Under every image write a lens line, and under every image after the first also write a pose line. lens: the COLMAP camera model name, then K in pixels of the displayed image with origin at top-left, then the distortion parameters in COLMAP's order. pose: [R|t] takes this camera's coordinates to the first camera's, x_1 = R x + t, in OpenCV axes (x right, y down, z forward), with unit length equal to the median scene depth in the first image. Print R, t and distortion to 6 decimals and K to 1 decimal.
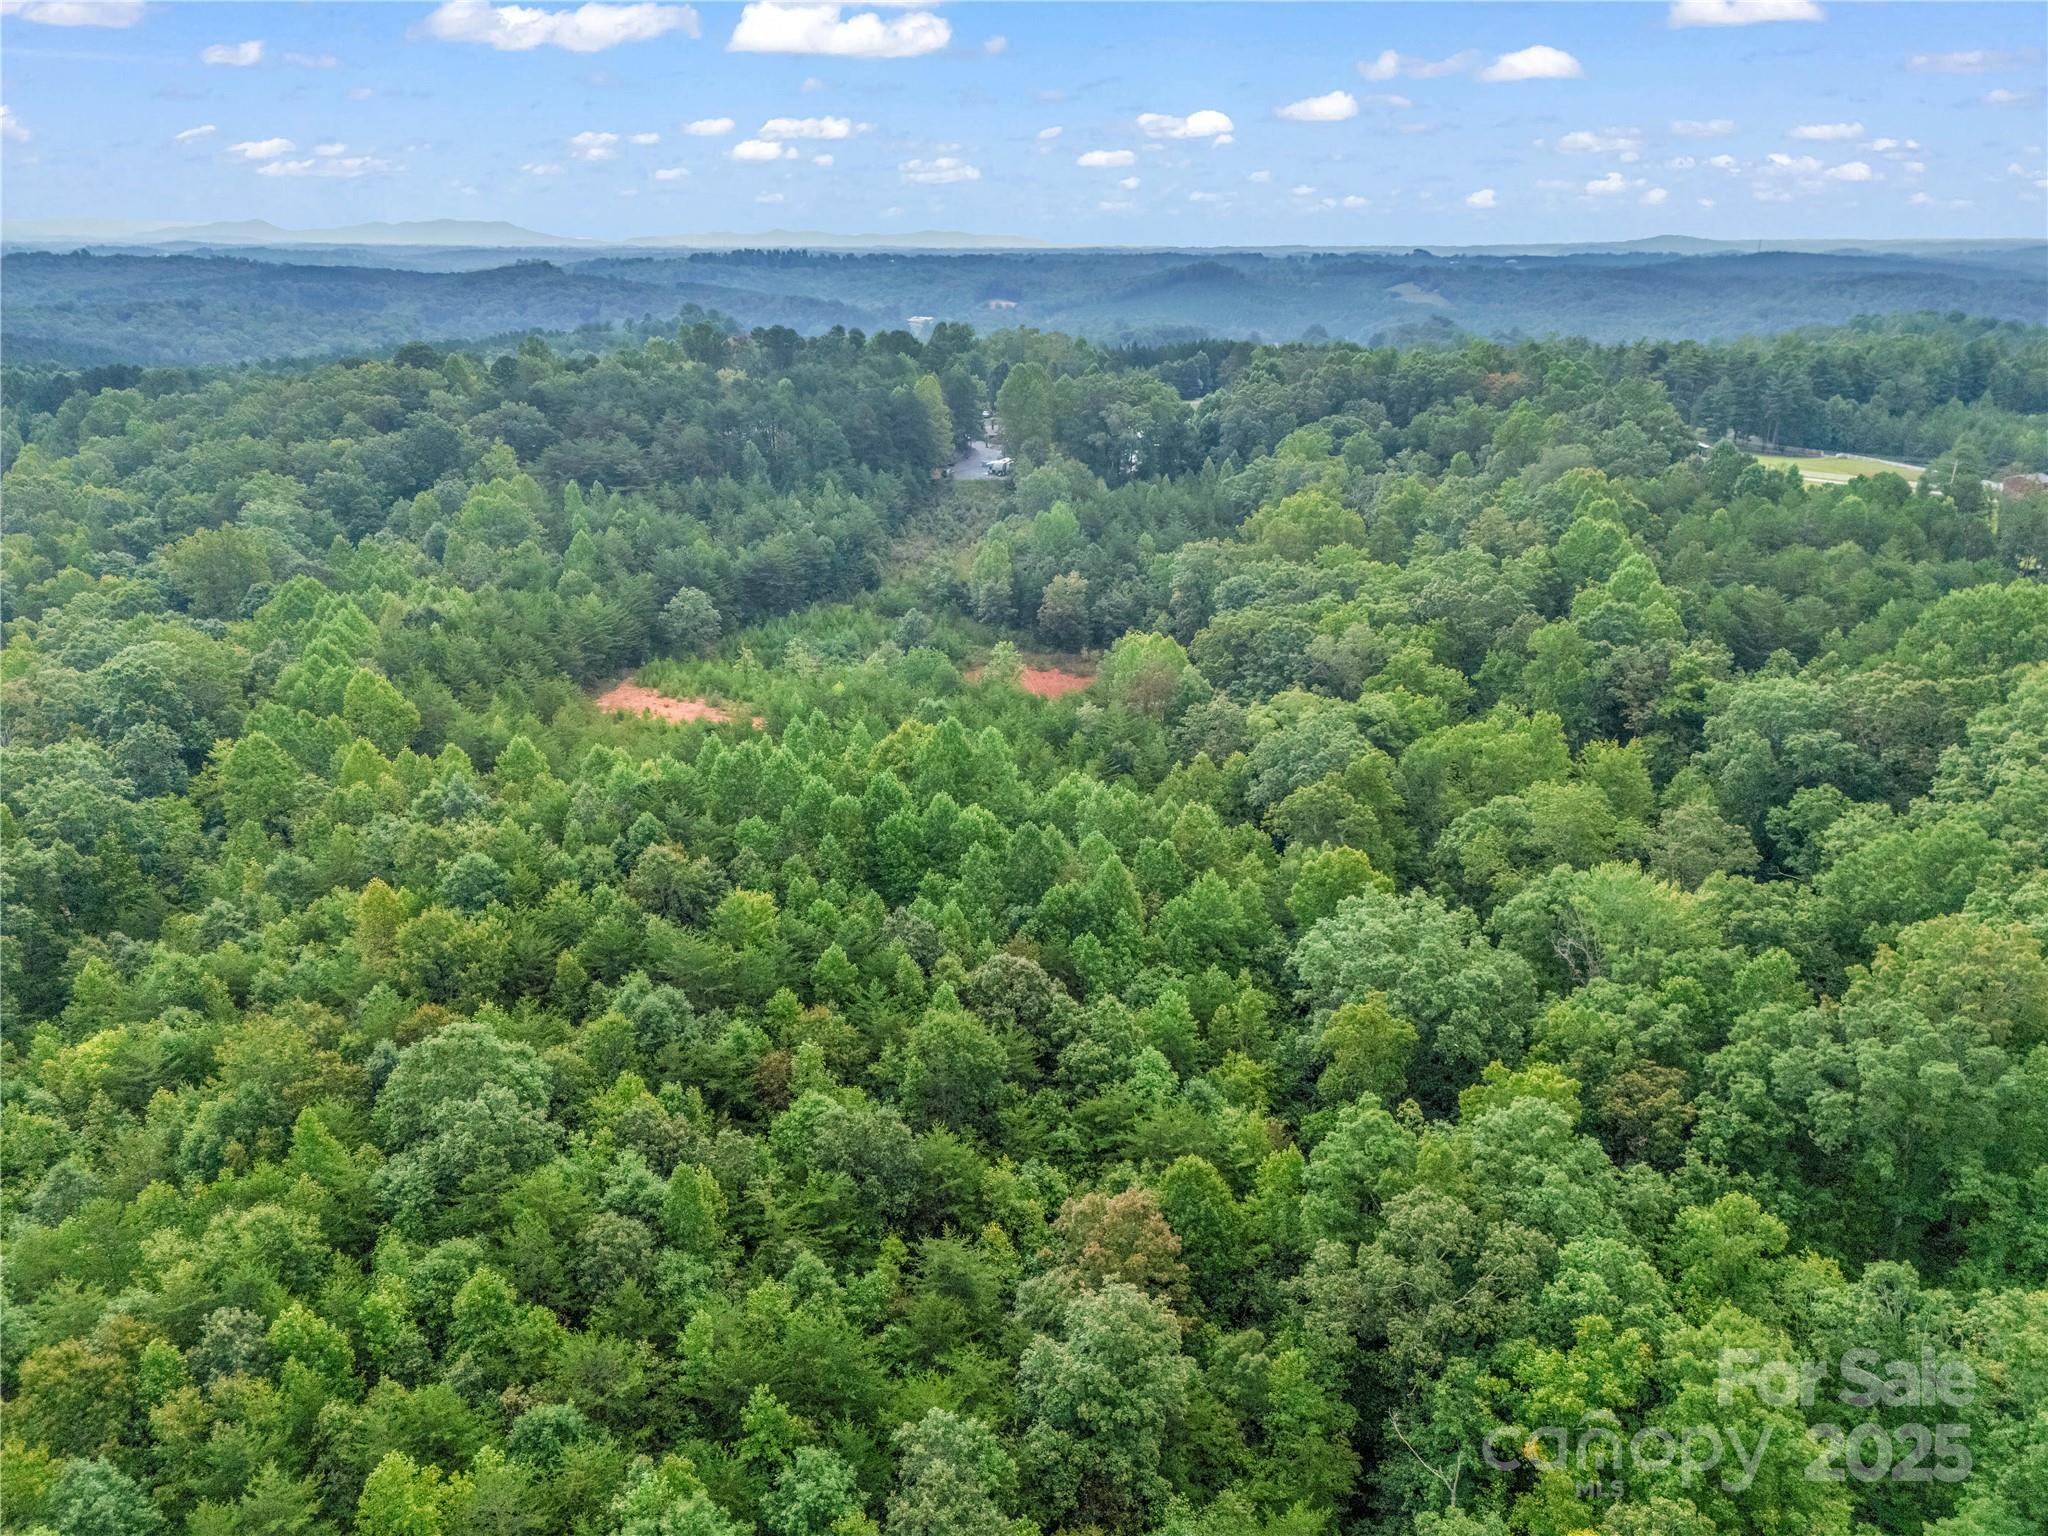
lens RADIAL K [[1528.9, 0, 1022.6], [0, 1528.9, 773.2], [0, 0, 1]] dist [0.076430, -0.069584]
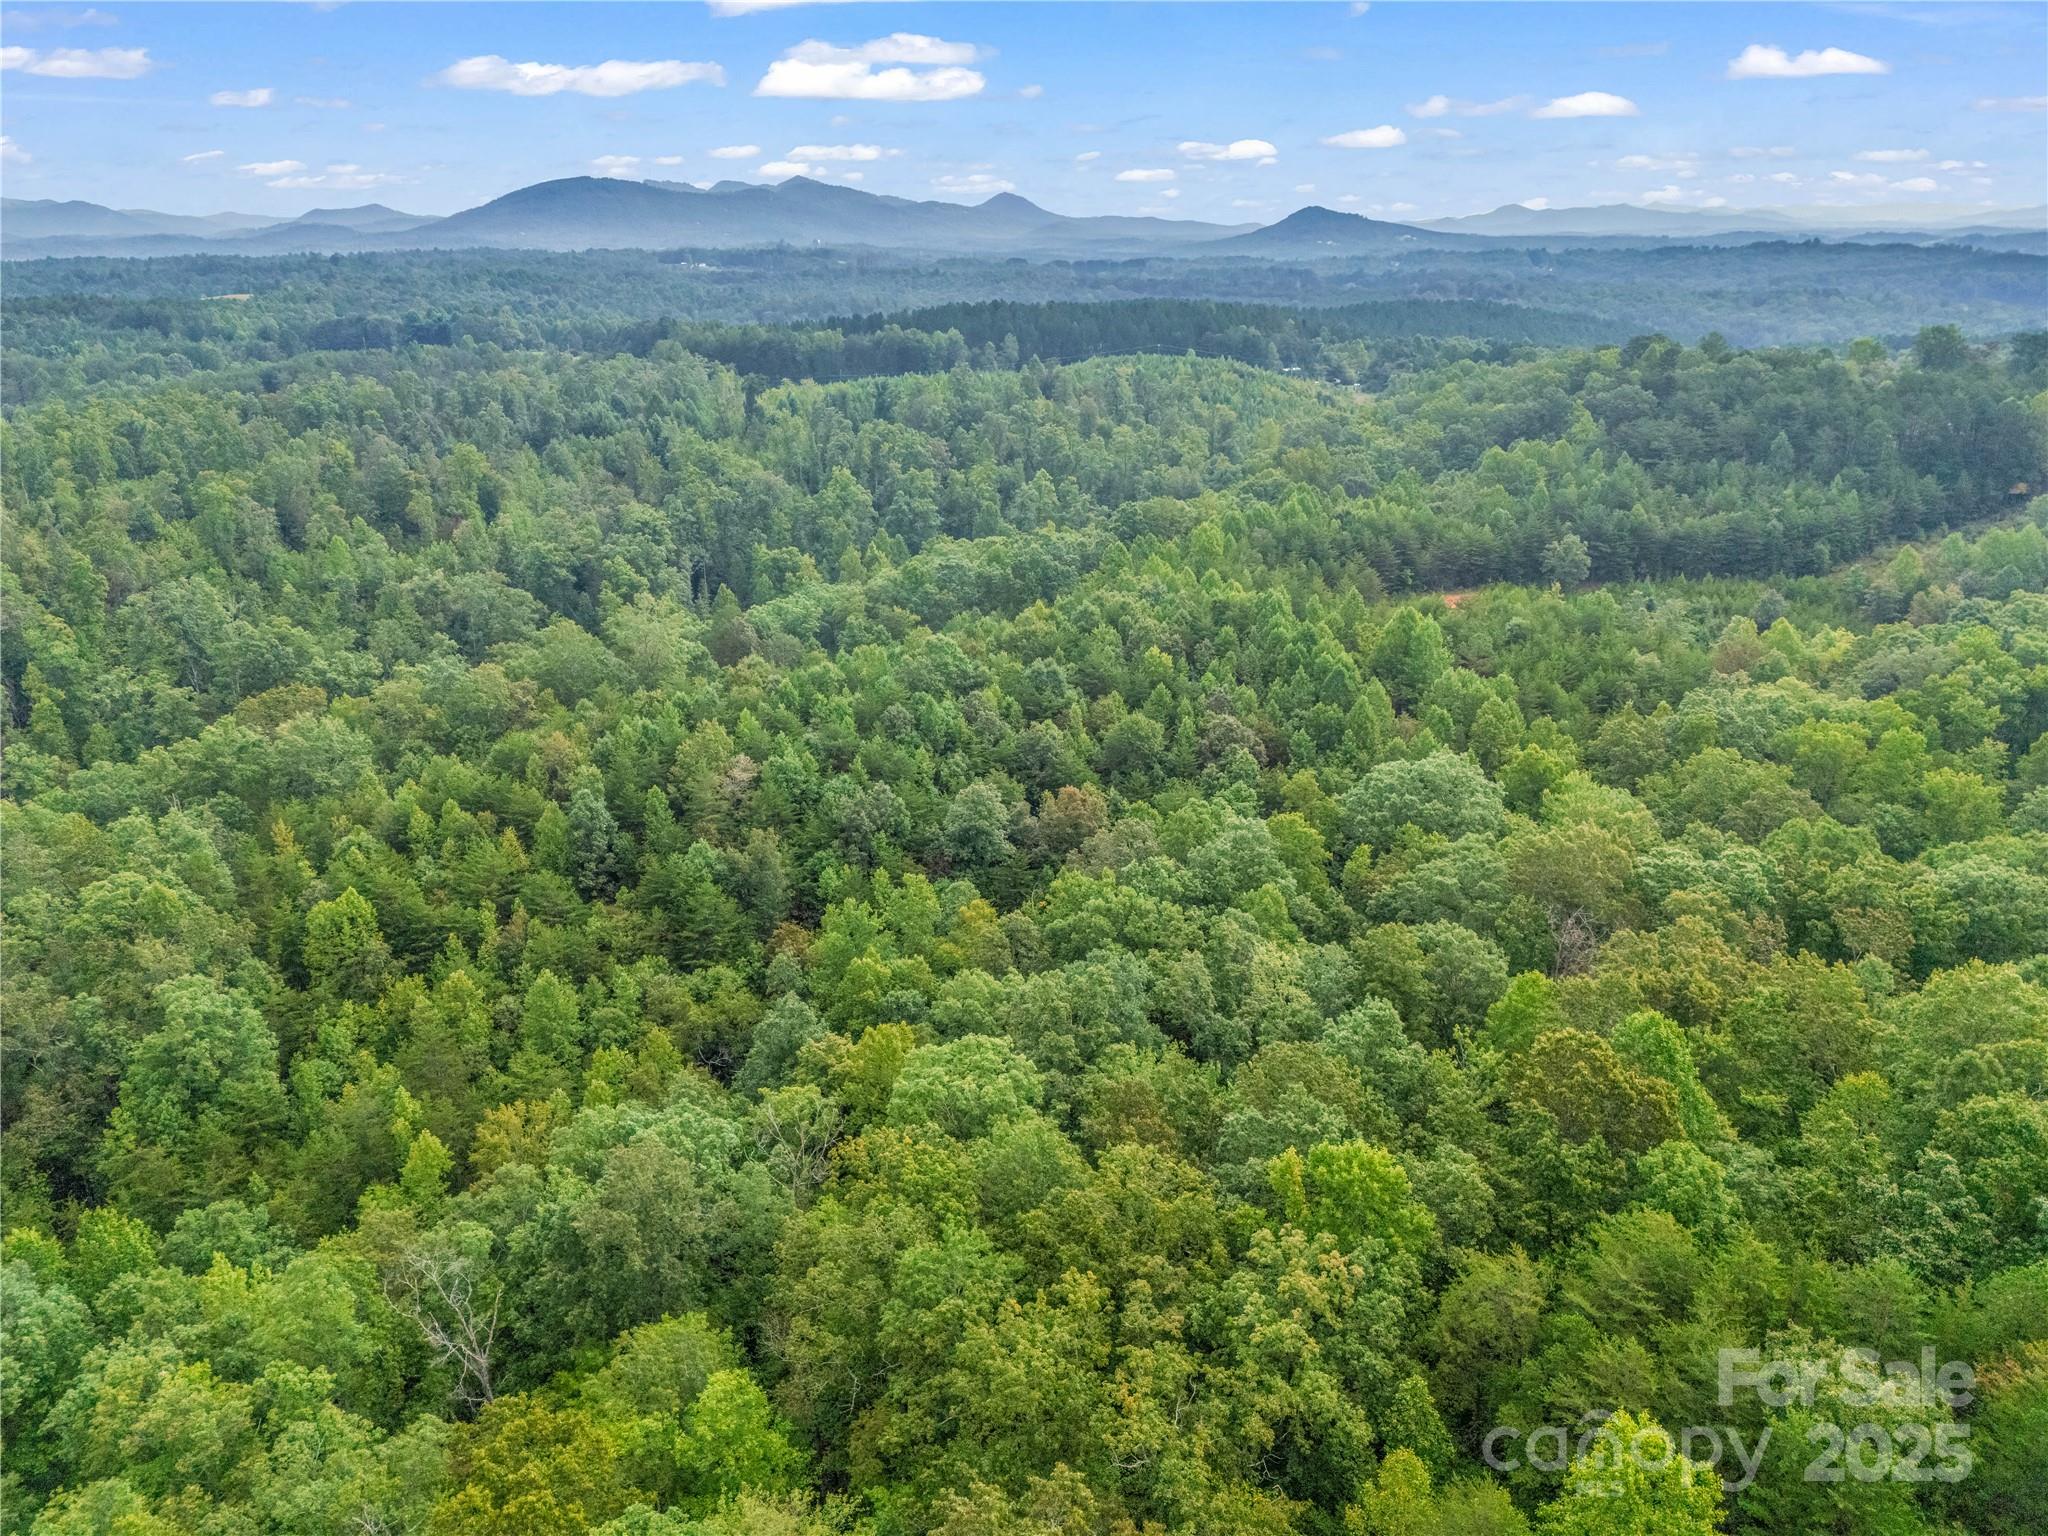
lens RADIAL K [[1538.3, 0, 1024.0], [0, 1538.3, 768.0], [0, 0, 1]] dist [0.084708, -0.074576]
pose [[0.531496, 0.277992, -0.800145, 0.767690], [-0.275087, 0.950061, 0.147351, -0.006114], [0.801149, 0.141793, 0.581425, -0.084961]]
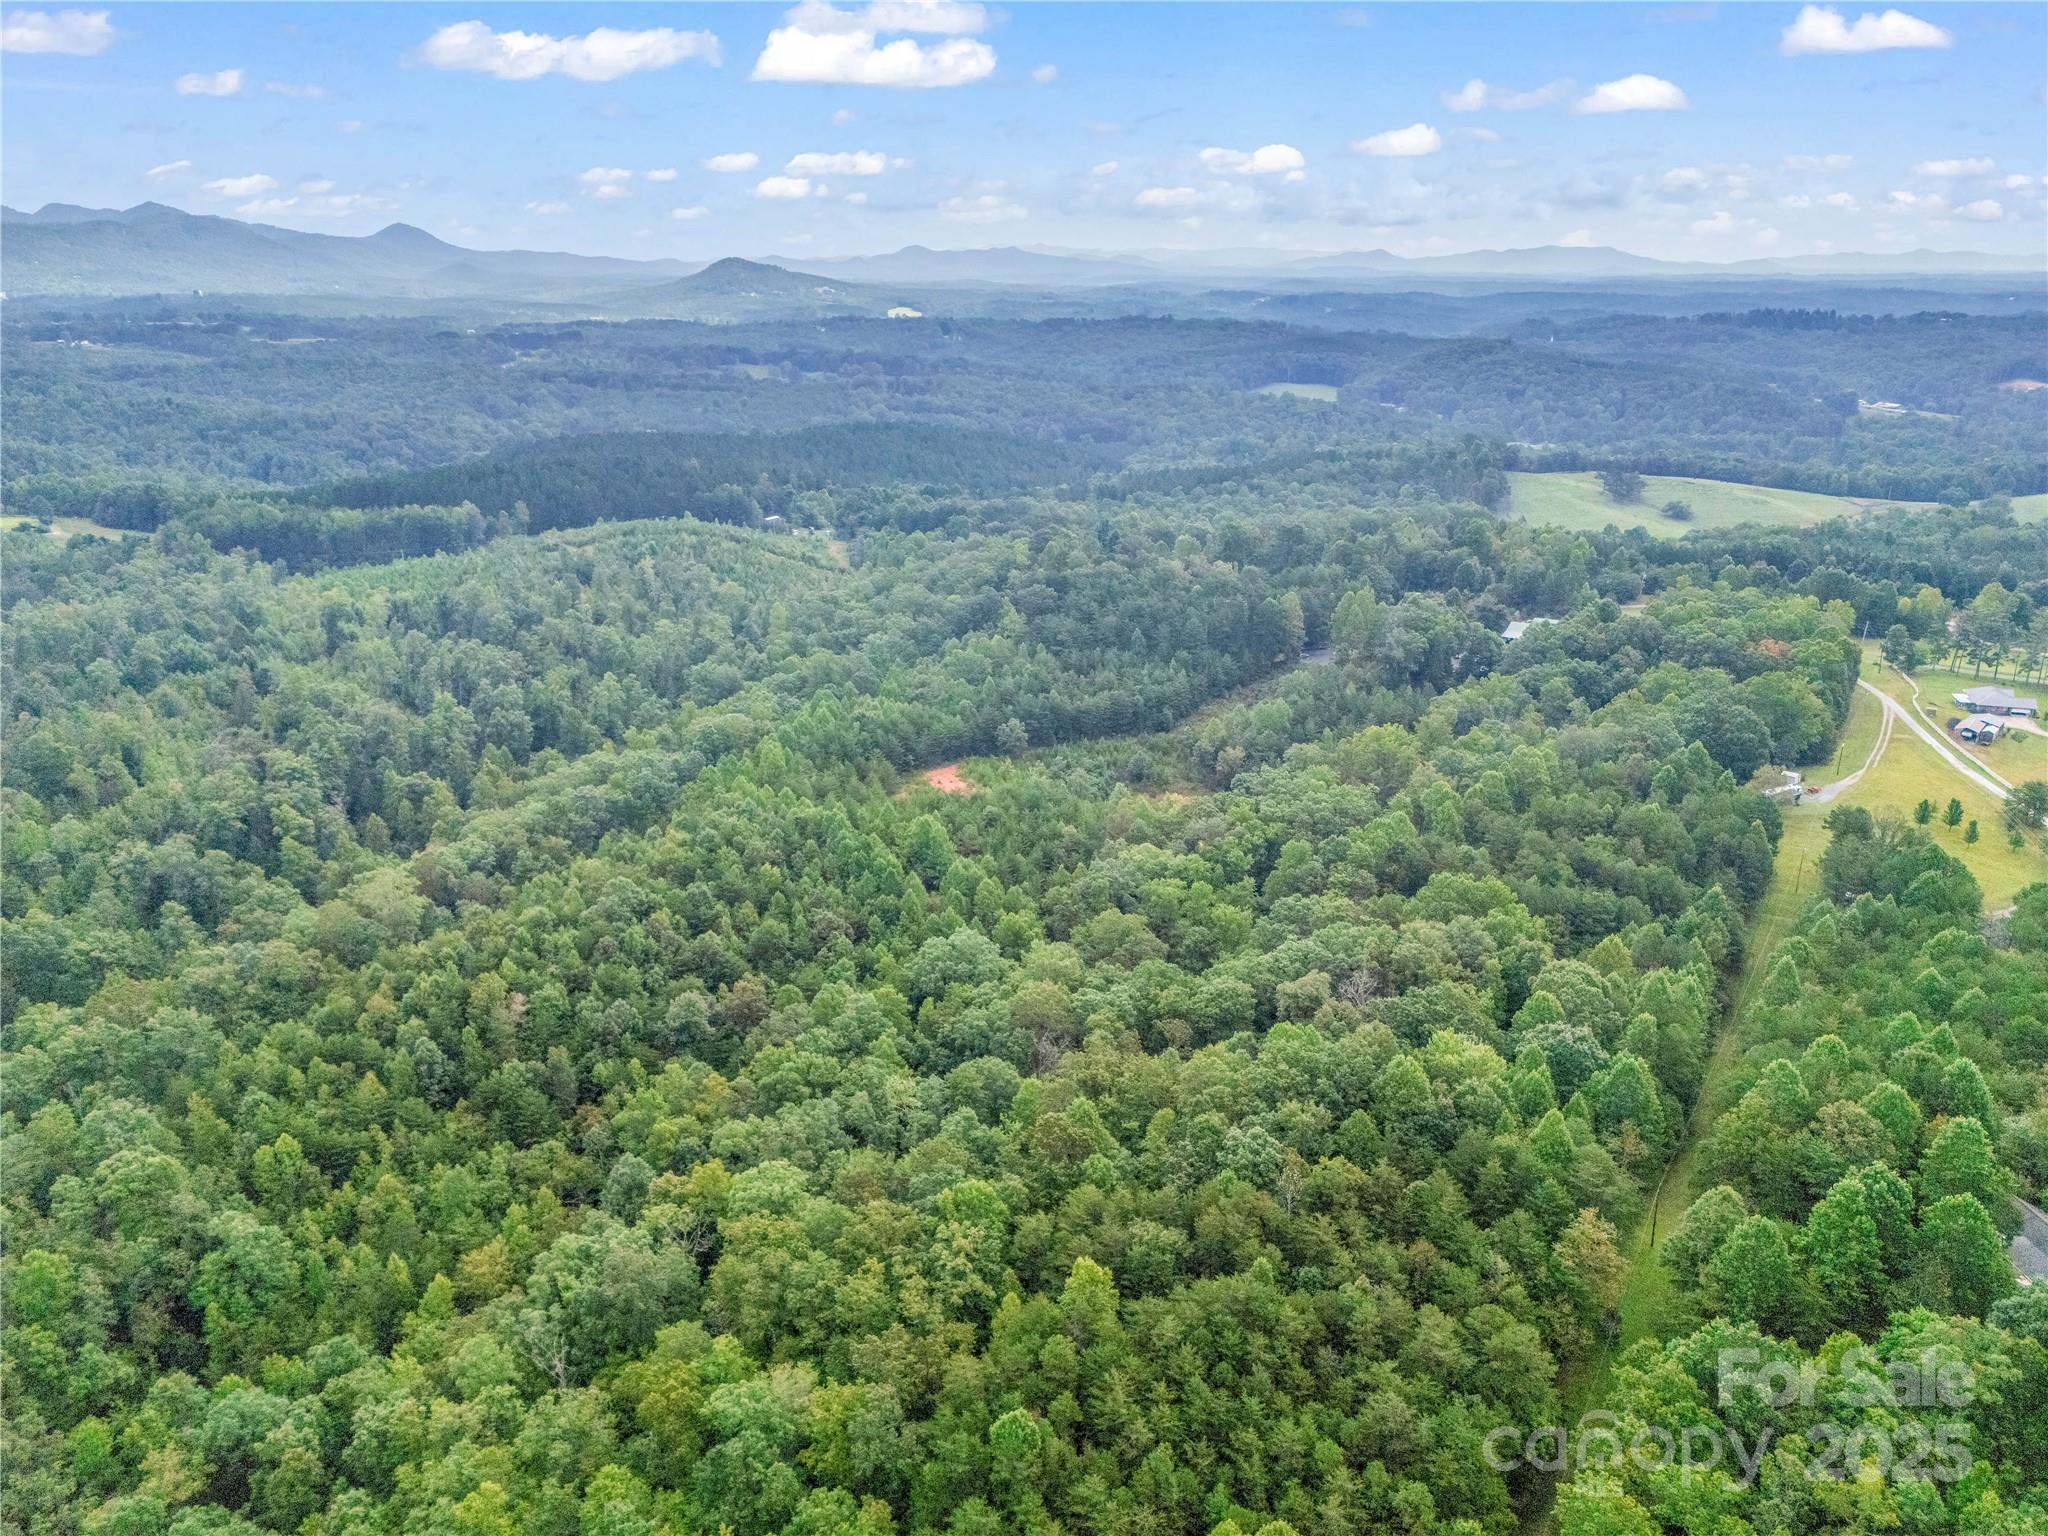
lens RADIAL K [[1528.9, 0, 1022.6], [0, 1528.9, 773.2], [0, 0, 1]] dist [0.076430, -0.069584]
pose [[0.792222, 0.196913, -0.577589, 1.066367], [-0.203595, 0.977564, 0.054022, -0.197916], [0.575268, 0.074797, 0.814538, -0.583857]]
